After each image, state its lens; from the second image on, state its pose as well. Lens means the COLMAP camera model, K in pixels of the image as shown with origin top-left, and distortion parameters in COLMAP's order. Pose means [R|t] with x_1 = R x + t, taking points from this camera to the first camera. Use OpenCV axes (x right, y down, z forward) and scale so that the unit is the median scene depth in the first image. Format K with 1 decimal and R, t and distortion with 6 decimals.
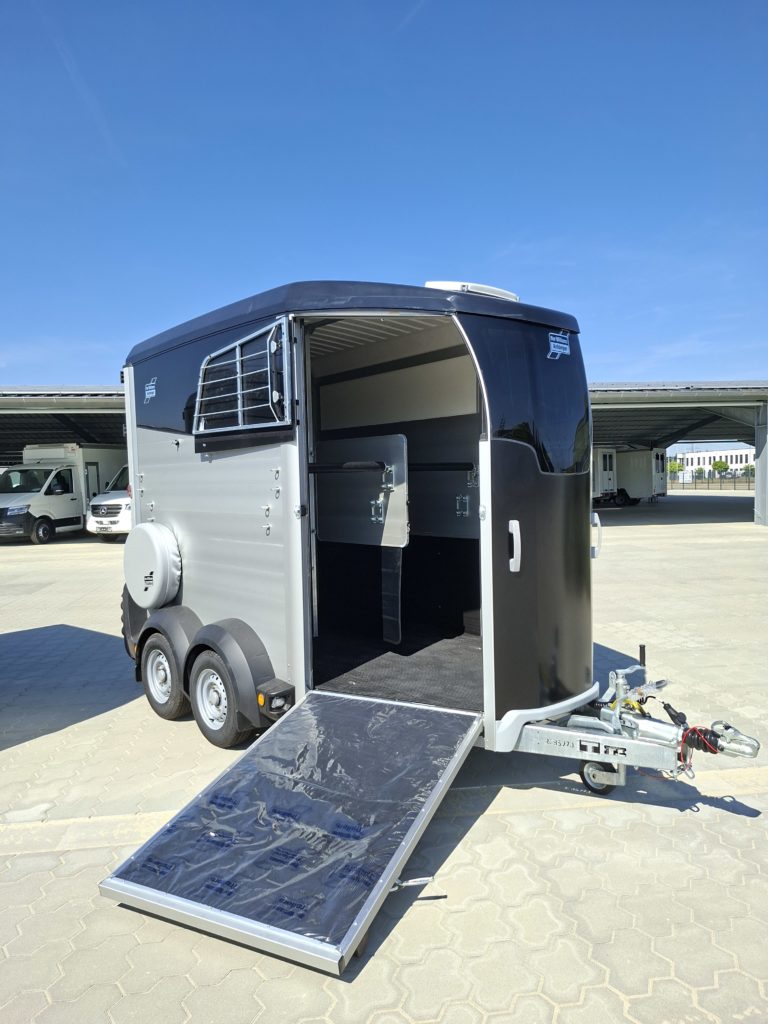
lens RADIAL K [[682.2, 0, 369.9], [0, 682.2, 519.6], [0, 0, 1]] dist [0.091558, -0.105249]
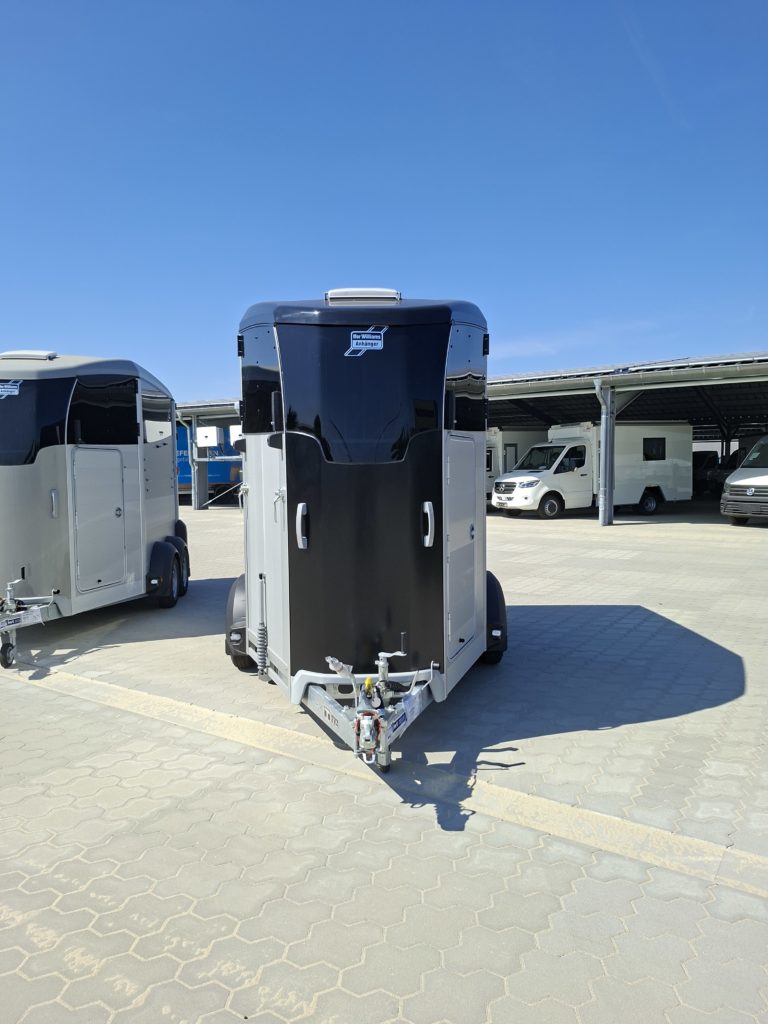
lens RADIAL K [[679.9, 0, 384.0], [0, 679.9, 512.0], [0, 0, 1]] dist [0.095256, -0.108809]
pose [[0.768043, 0.058019, -0.637764, 0.975602], [-0.045178, 0.998315, 0.036413, -0.030691], [0.638802, 0.000846, 0.769371, 0.207621]]
